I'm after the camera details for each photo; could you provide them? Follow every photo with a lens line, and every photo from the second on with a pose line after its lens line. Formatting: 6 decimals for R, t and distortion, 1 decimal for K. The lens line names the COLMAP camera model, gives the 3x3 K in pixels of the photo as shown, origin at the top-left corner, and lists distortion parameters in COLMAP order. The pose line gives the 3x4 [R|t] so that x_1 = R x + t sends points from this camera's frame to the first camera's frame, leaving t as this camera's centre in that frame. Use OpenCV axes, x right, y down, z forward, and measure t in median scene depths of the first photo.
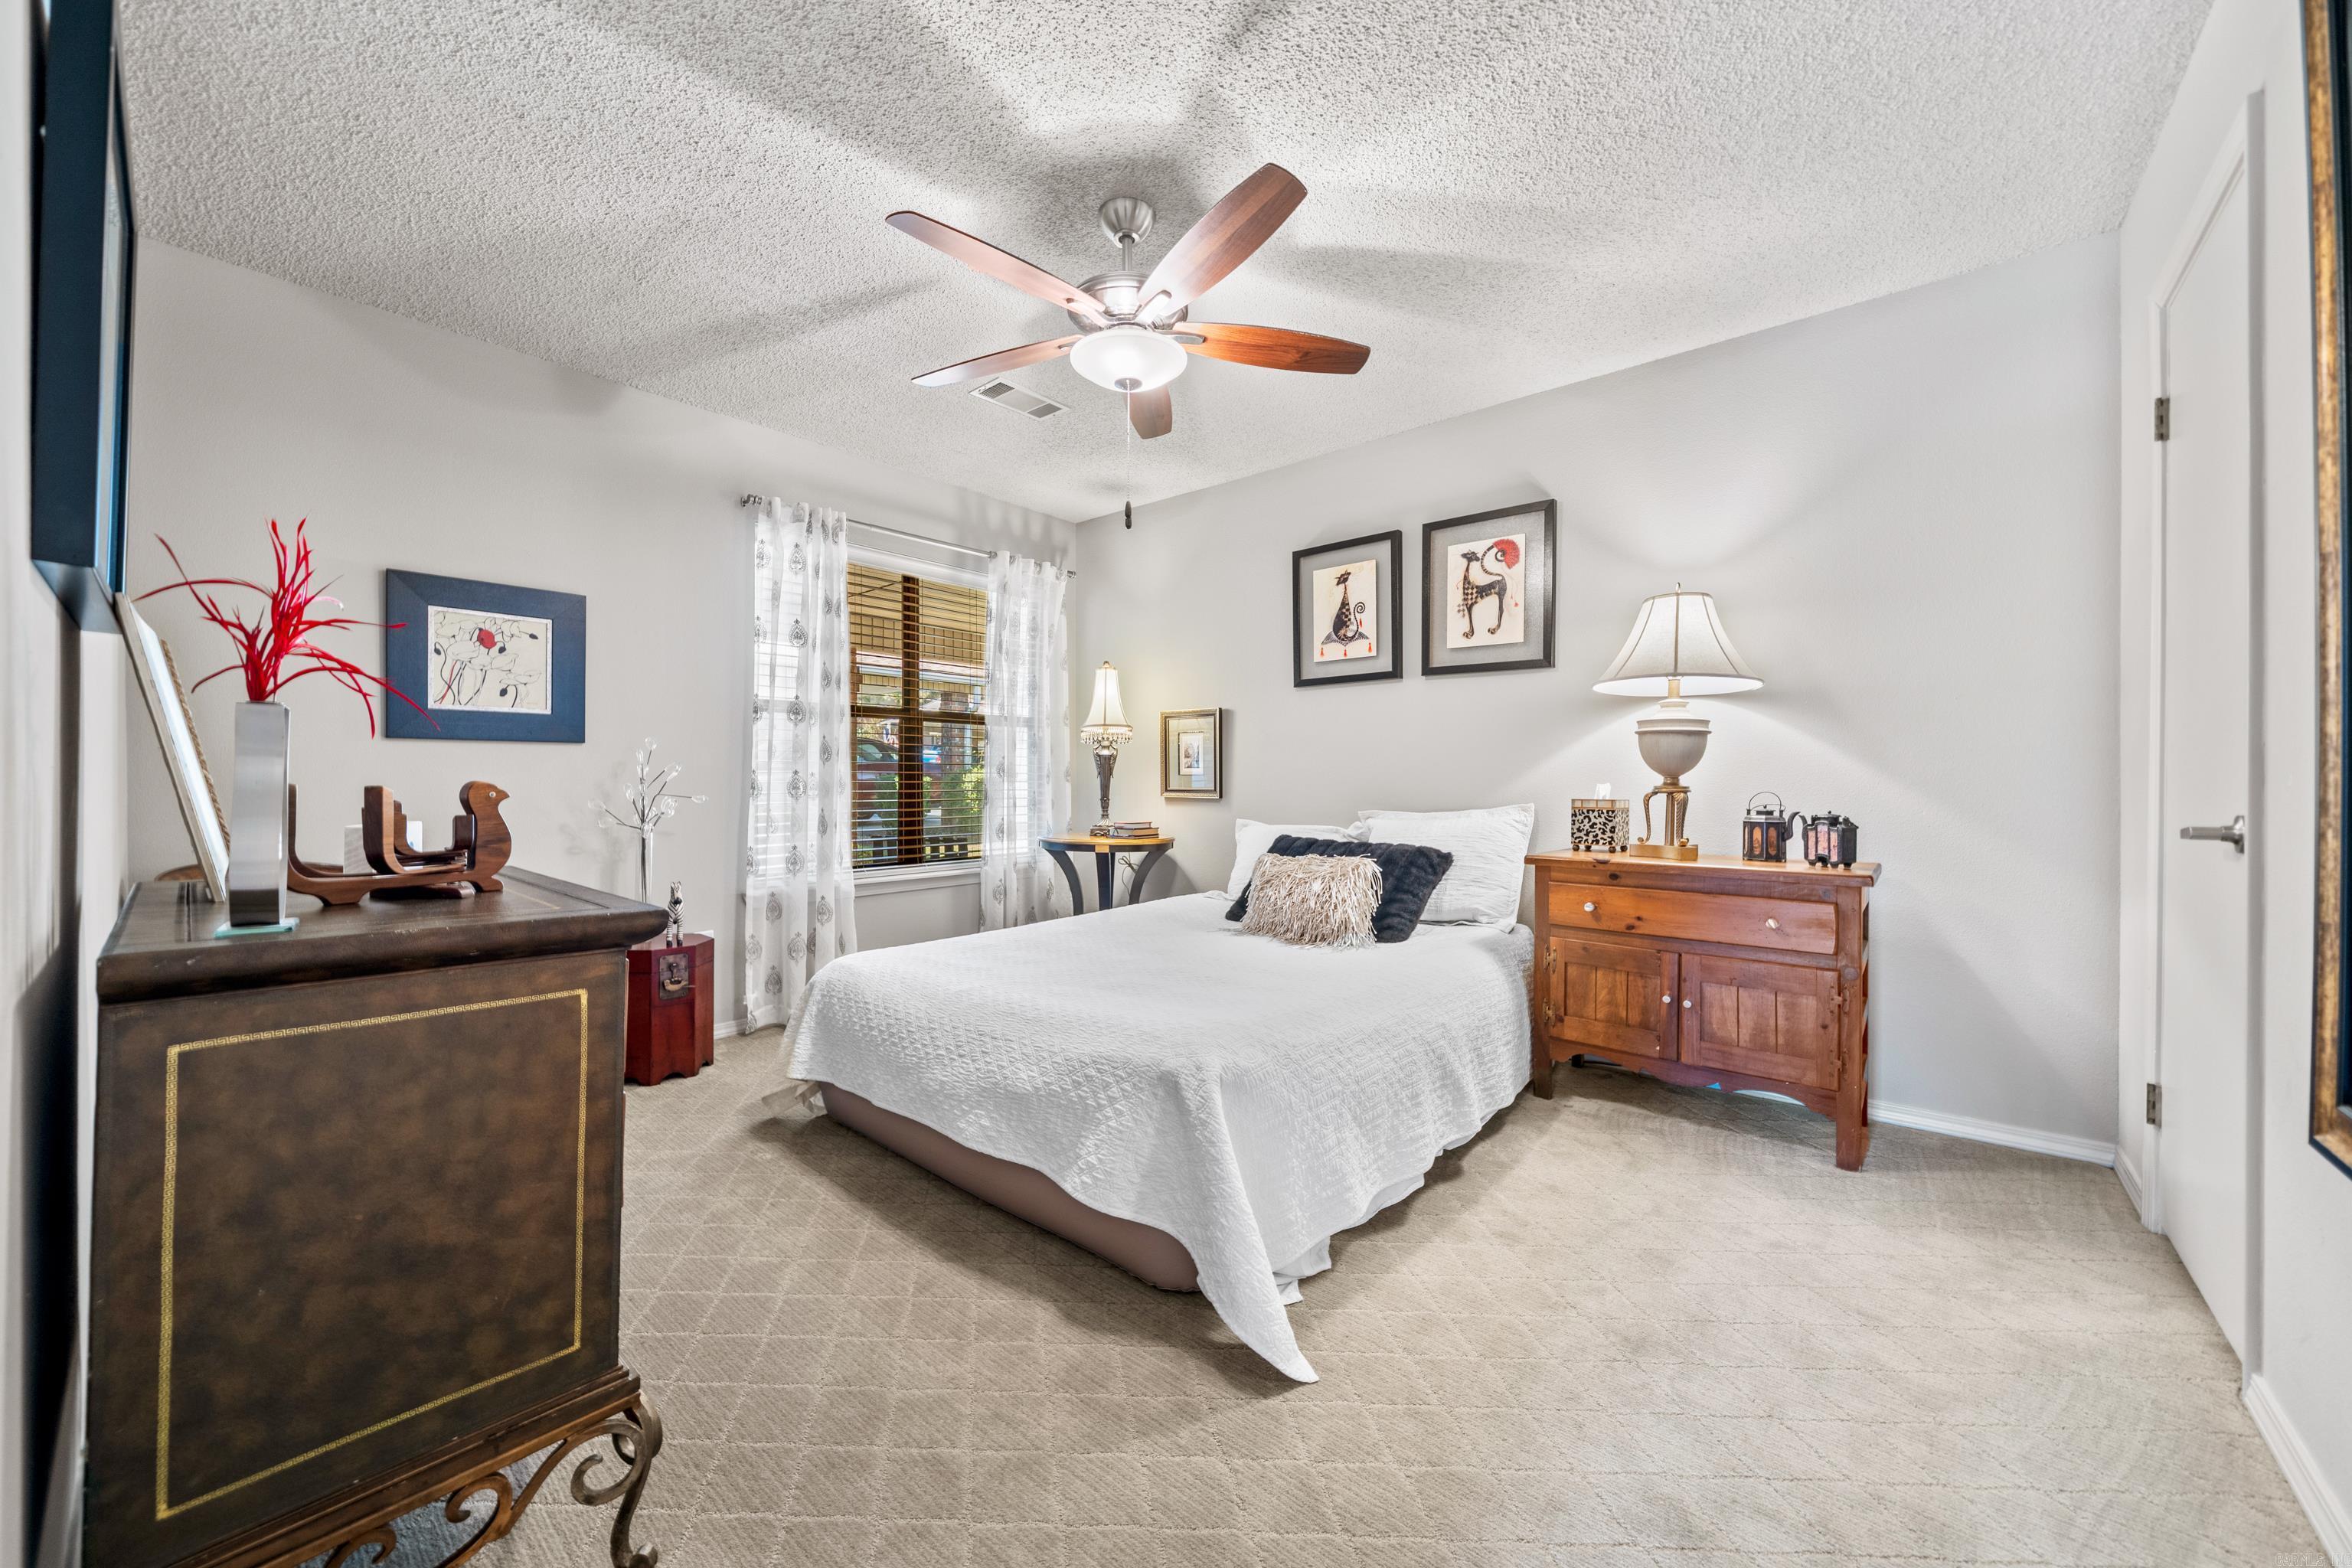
lens RADIAL K [[870.7, 0, 1178.7], [0, 870.7, 776.1], [0, 0, 1]] dist [-0.002455, -0.000401]
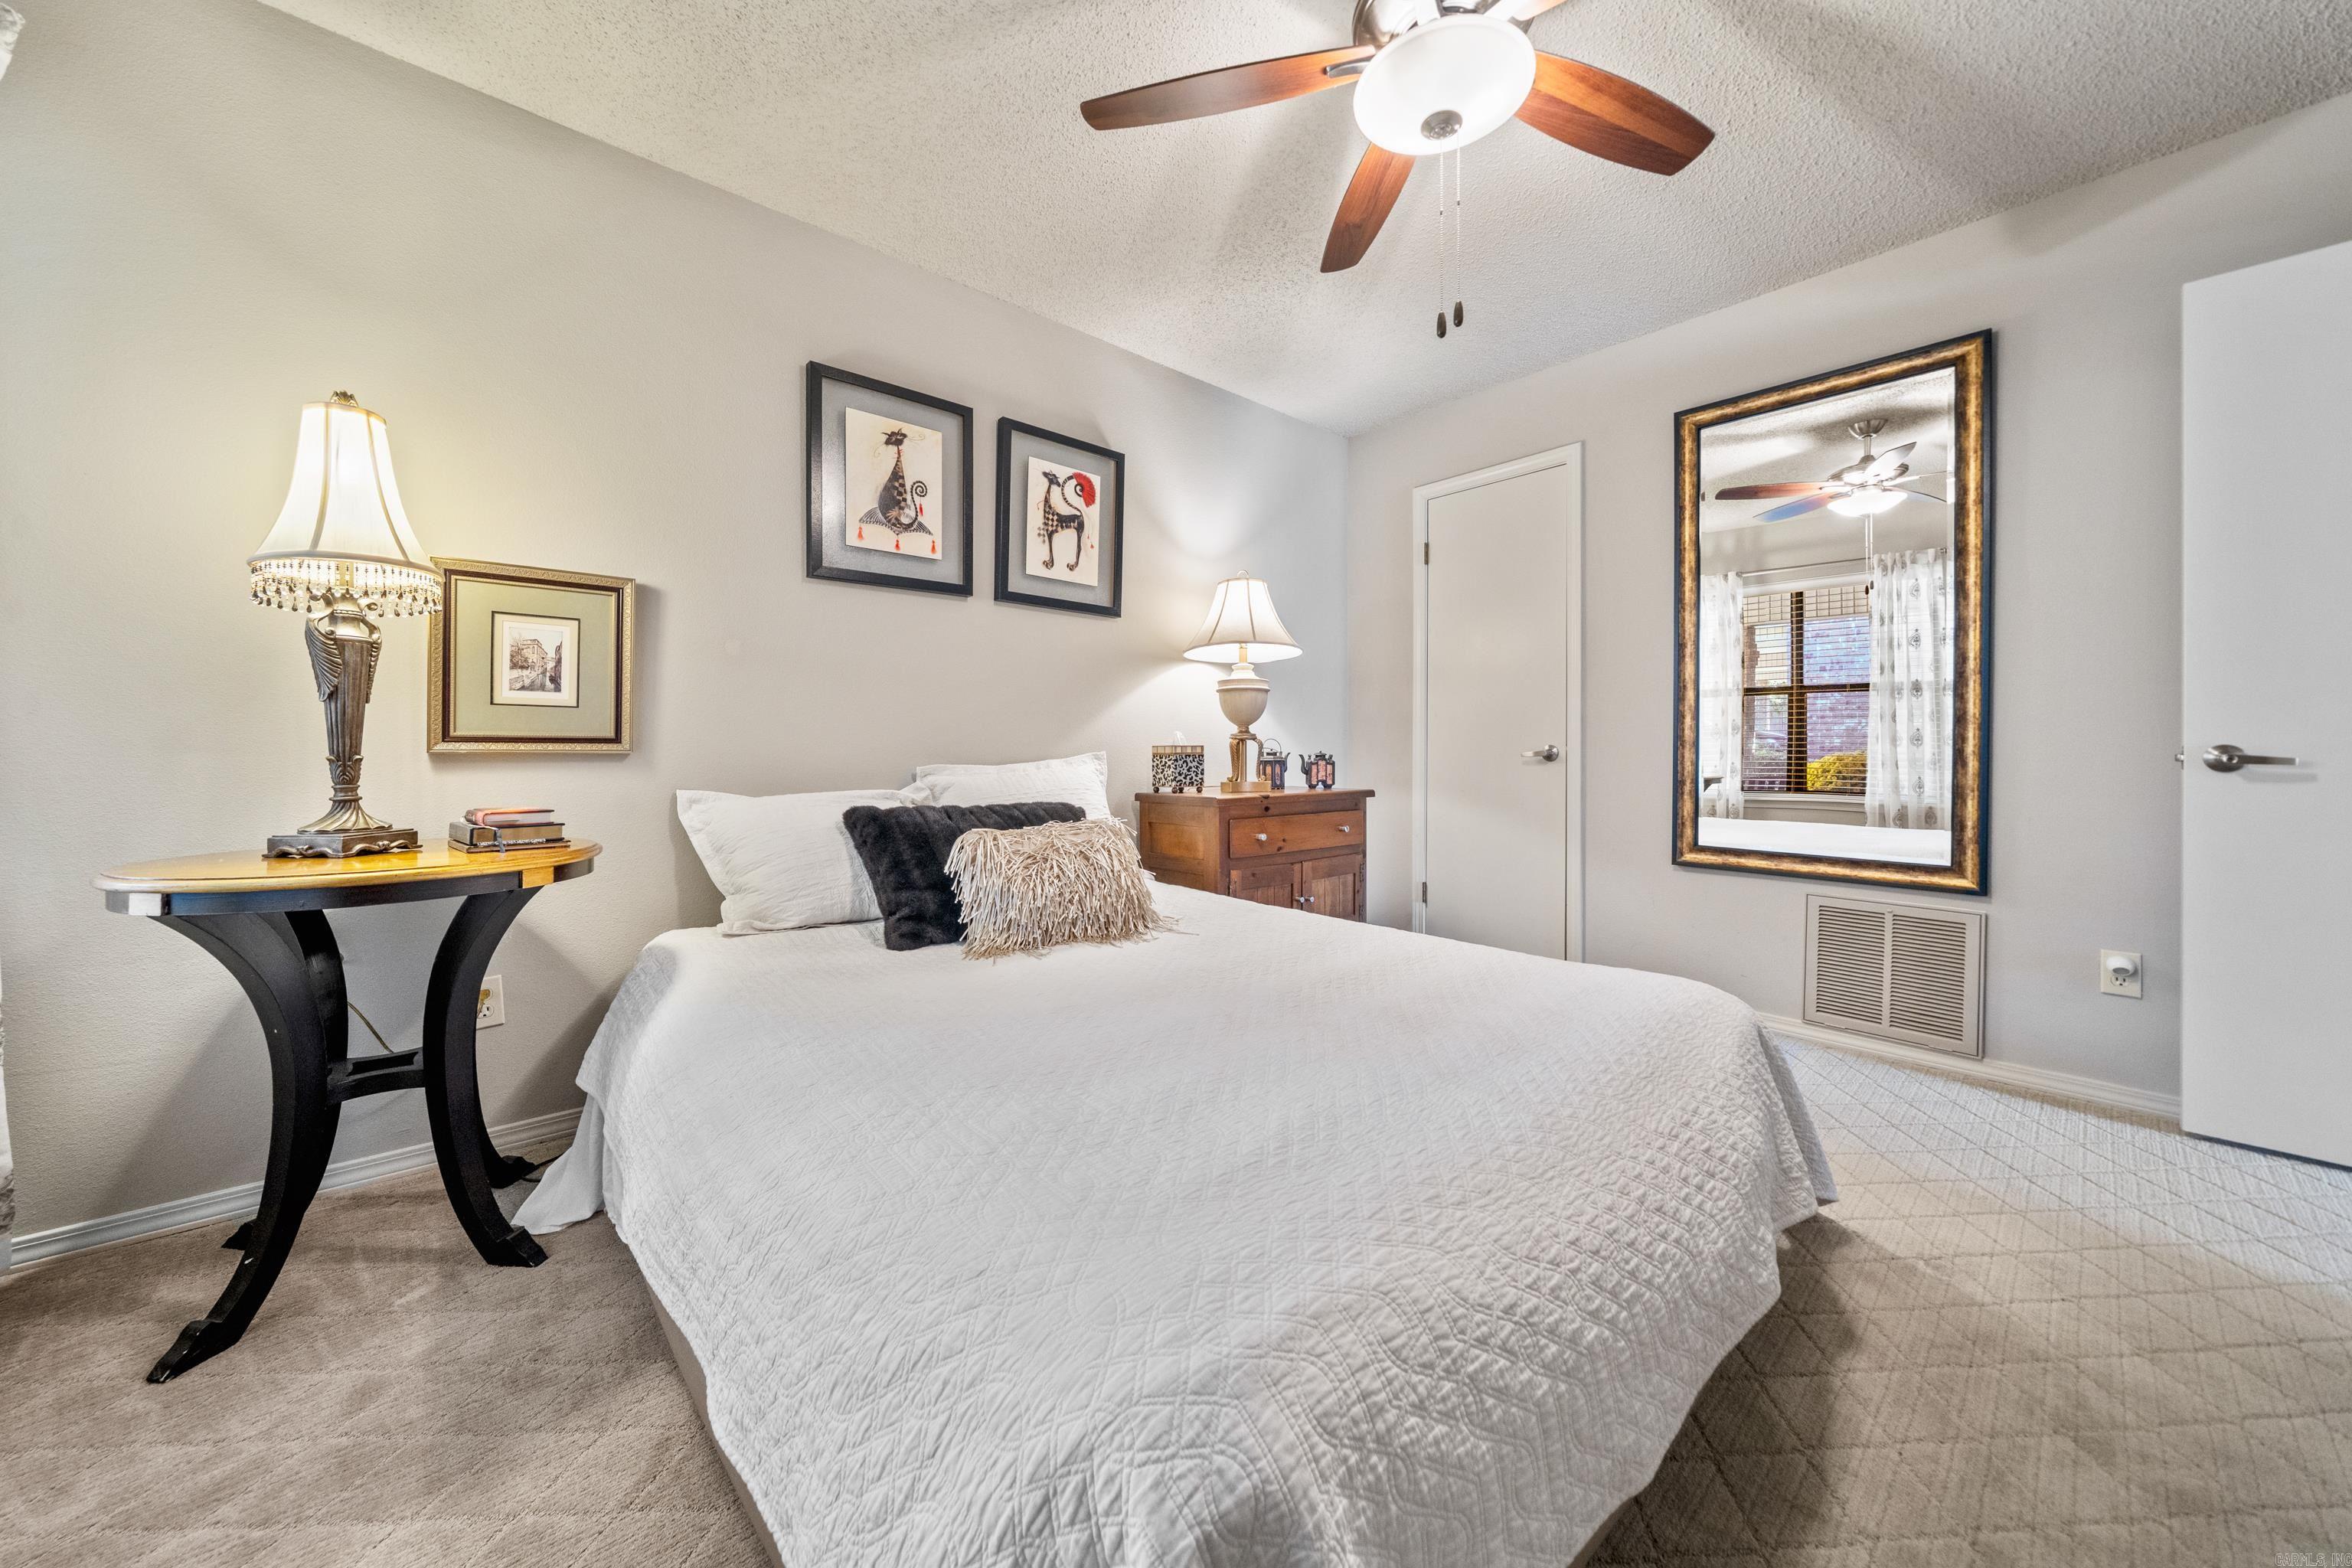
lens RADIAL K [[821.1, 0, 1193.2], [0, 821.1, 742.7], [0, 0, 1]] dist [-0.001893, 0.000055]
pose [[0.135032, 0.005144, 0.990828, -0.478676], [-0.005370, 0.999976, -0.004459, 0.023920], [-0.990827, -0.004719, 0.135056, 0.729660]]
